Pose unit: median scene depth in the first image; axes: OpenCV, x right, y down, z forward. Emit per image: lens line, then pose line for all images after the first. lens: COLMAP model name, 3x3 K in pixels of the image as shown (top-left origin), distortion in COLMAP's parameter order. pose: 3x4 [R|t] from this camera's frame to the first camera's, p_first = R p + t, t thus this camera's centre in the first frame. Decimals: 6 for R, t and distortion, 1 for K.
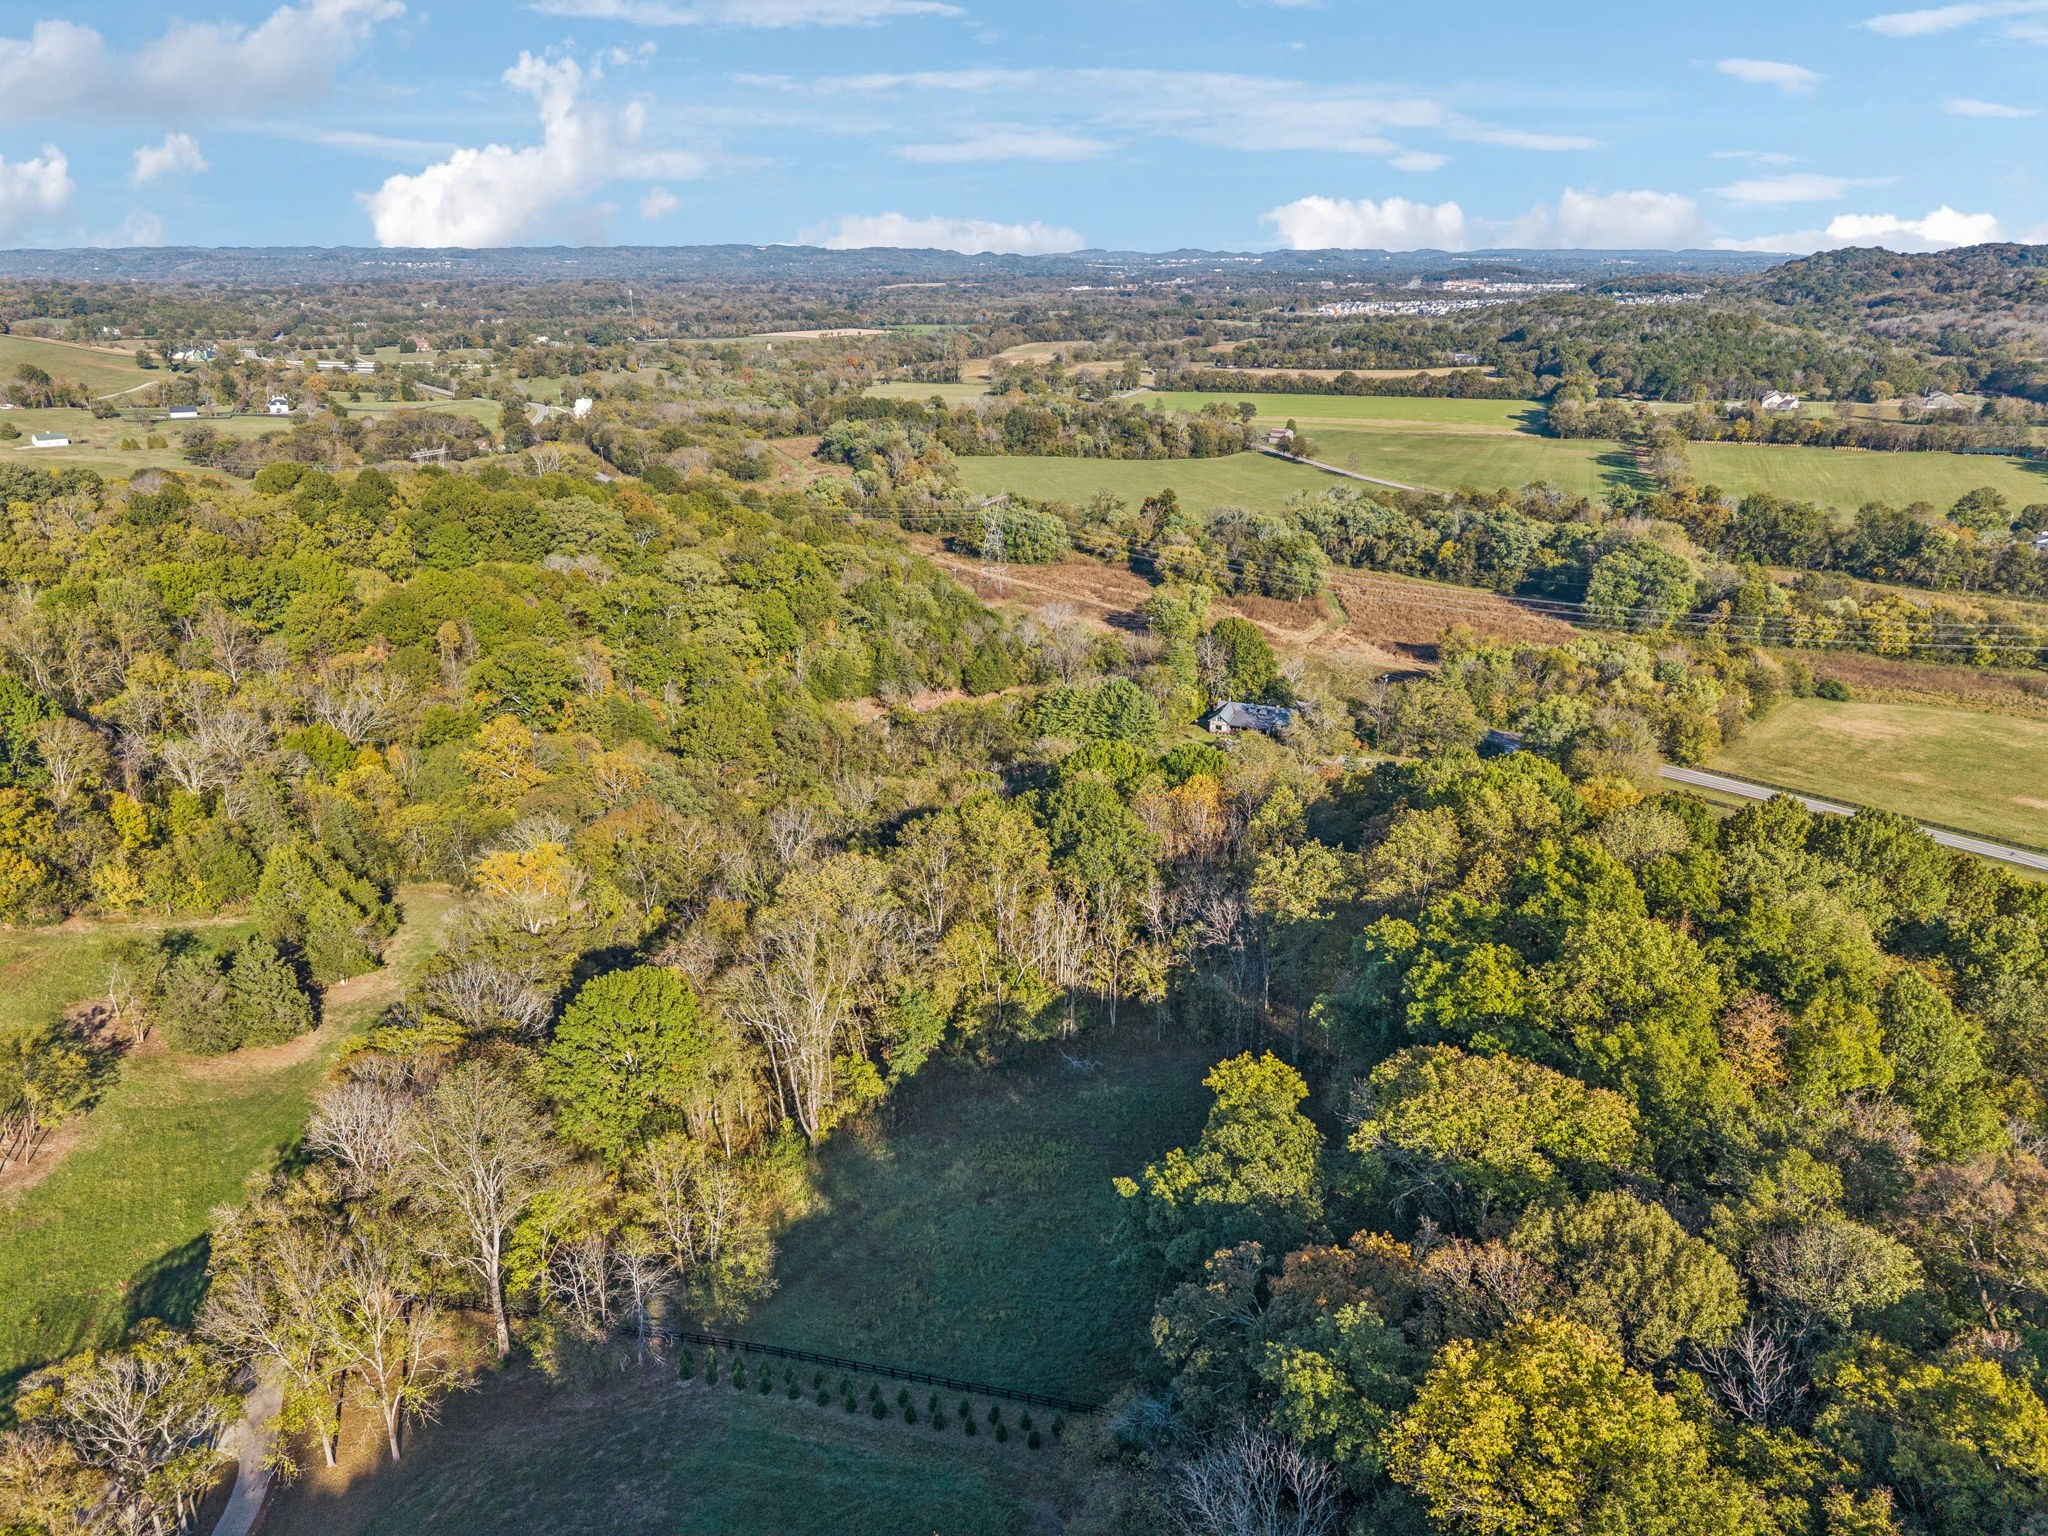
lens RADIAL K [[1387.4, 0, 1024.0], [0, 1387.4, 768.0], [0, 0, 1]] dist [0.000505, -0.007157]
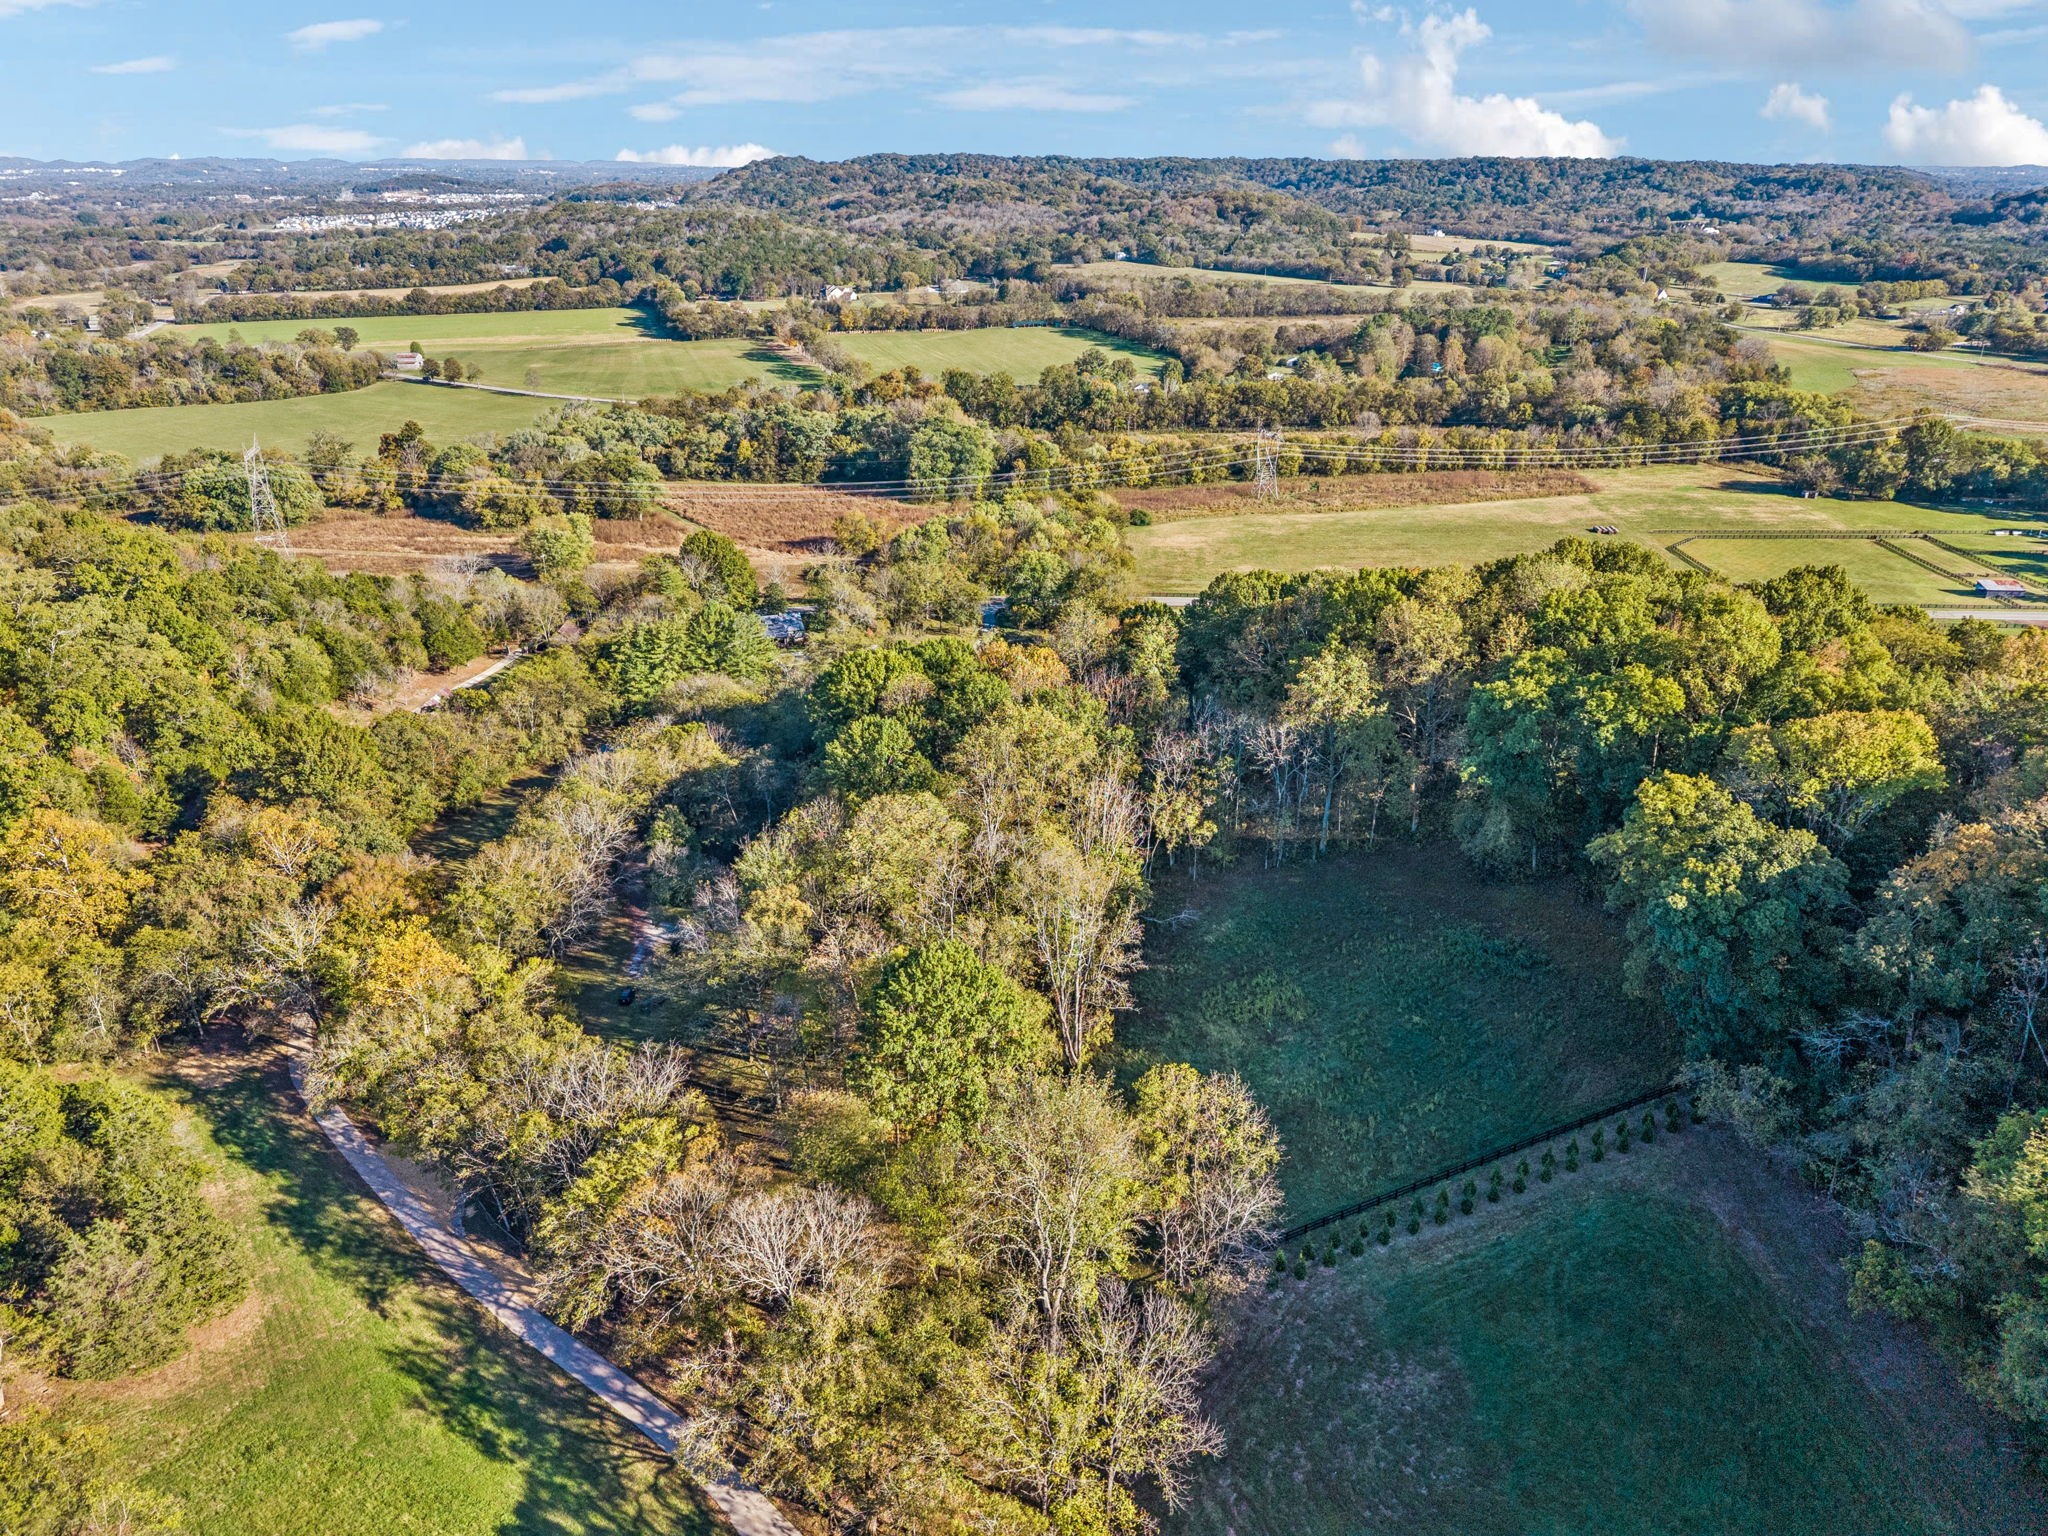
lens RADIAL K [[1387.4, 0, 1024.0], [0, 1387.4, 768.0], [0, 0, 1]] dist [0.000505, -0.007157]
pose [[0.758508, -0.257058, 0.598821, -0.161577], [0.223488, 0.965795, 0.131505, -0.015206], [-0.612143, 0.034082, 0.790013, 0.060322]]
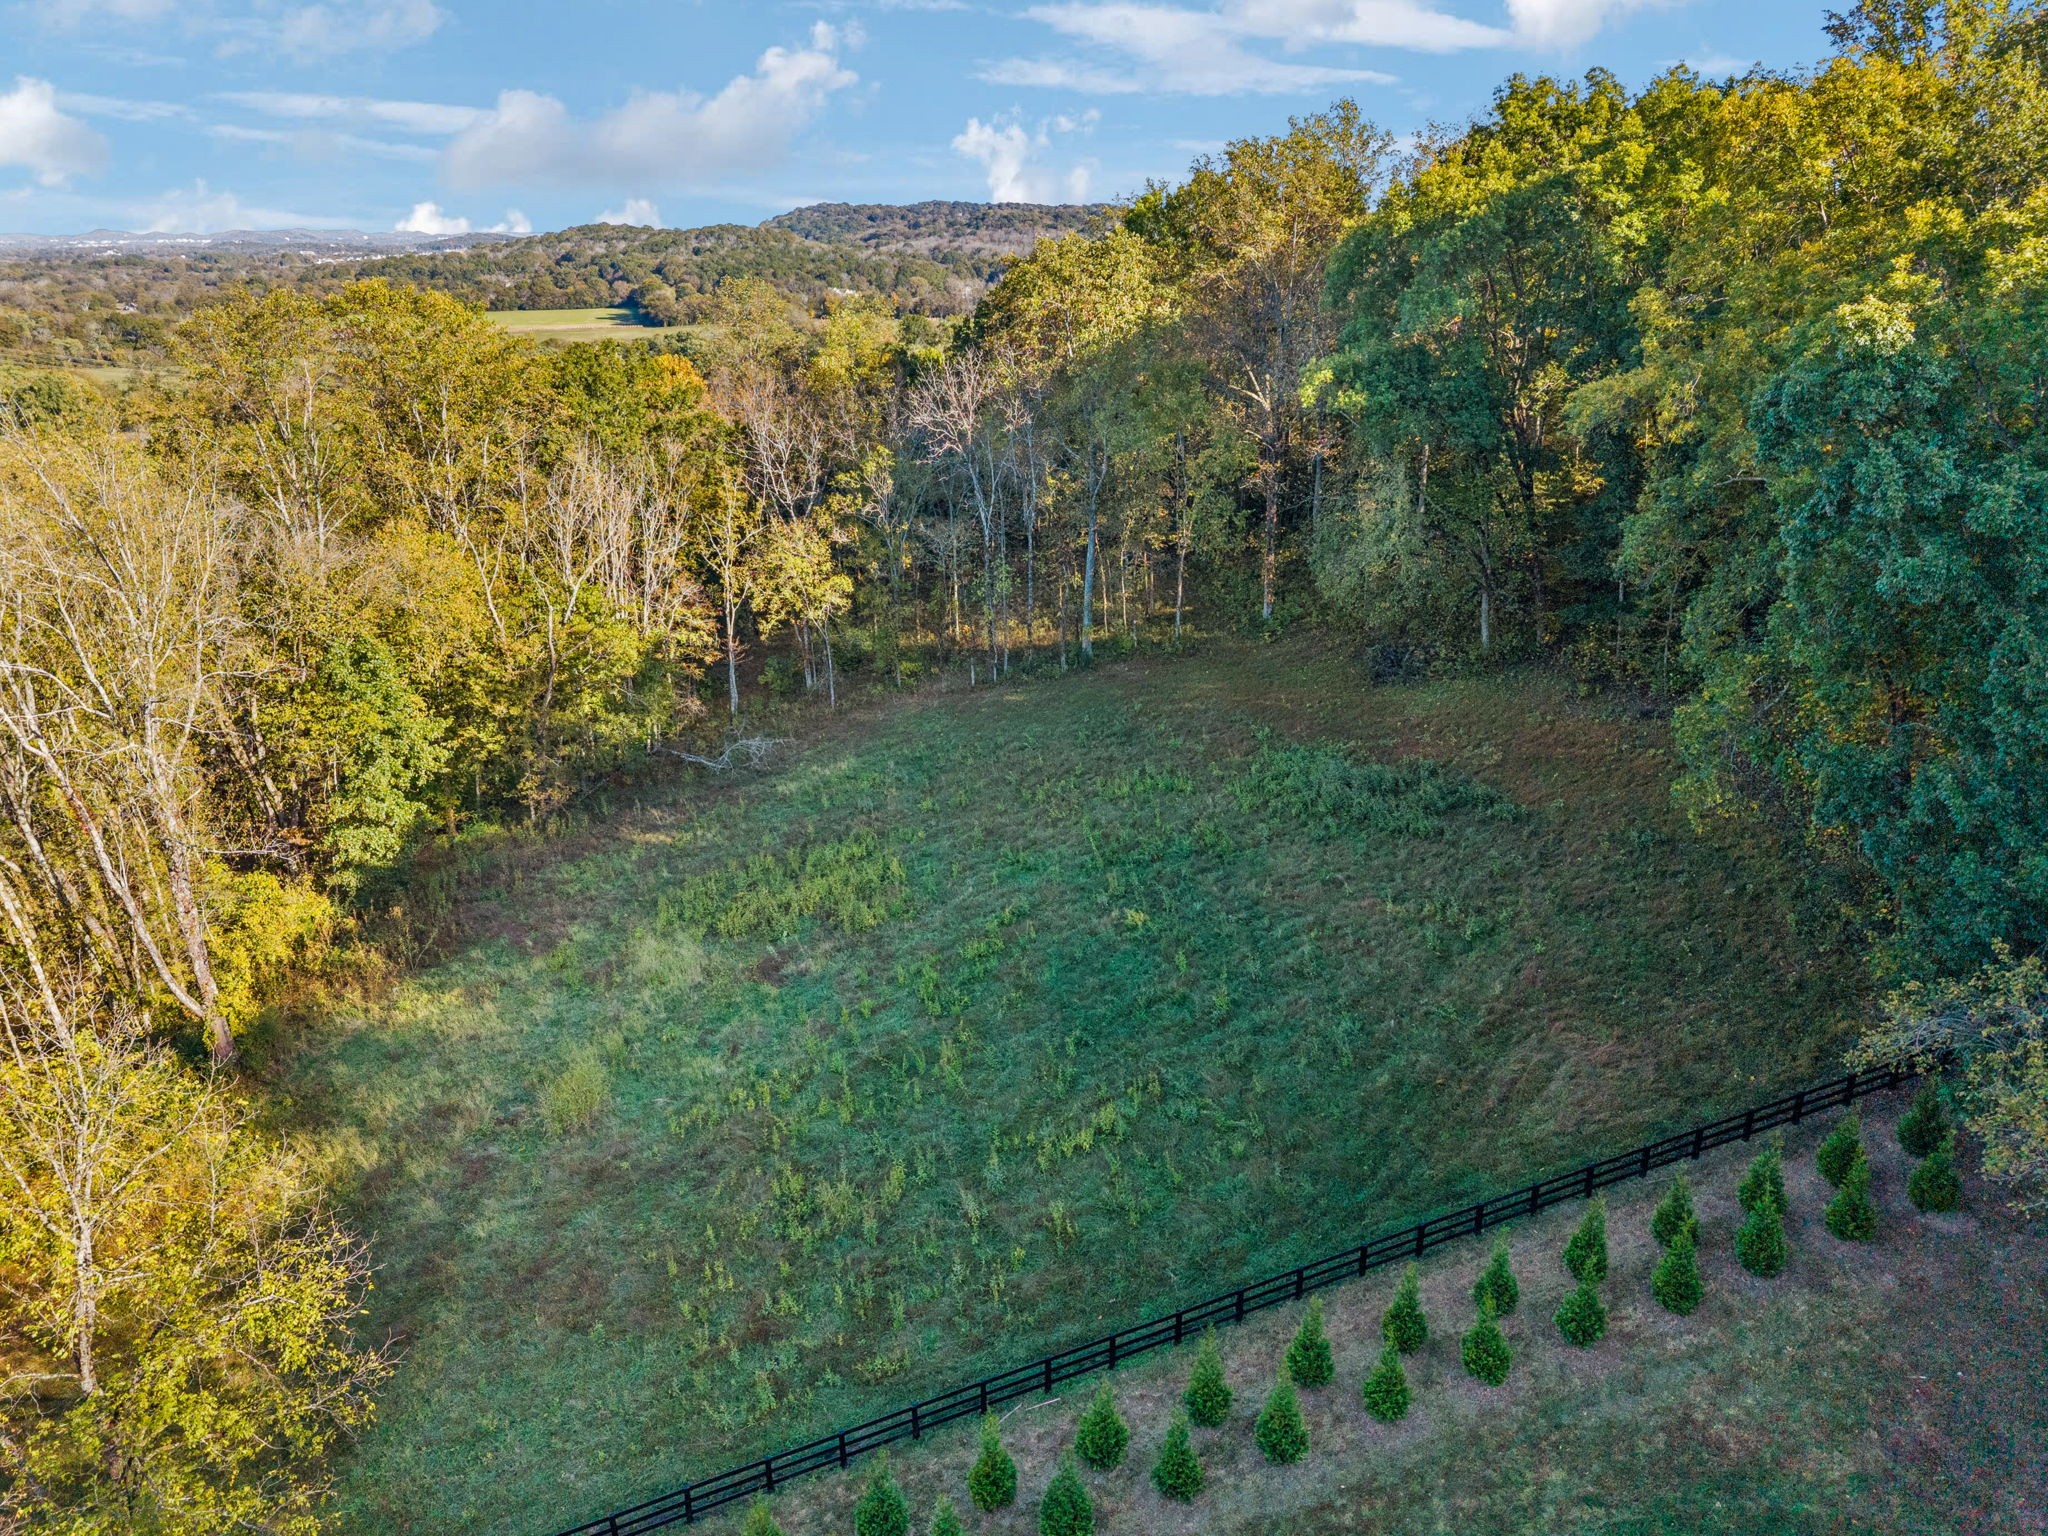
lens RADIAL K [[1378.4, 0, 1030.8], [0, 1378.4, 754.8], [0, 0, 1]] dist [0.002842, -0.001919]
pose [[0.784032, -0.217019, 0.581546, -0.041674], [0.217978, 0.973483, 0.069406, 0.050835], [-0.581188, 0.072348, 0.810547, 0.133803]]
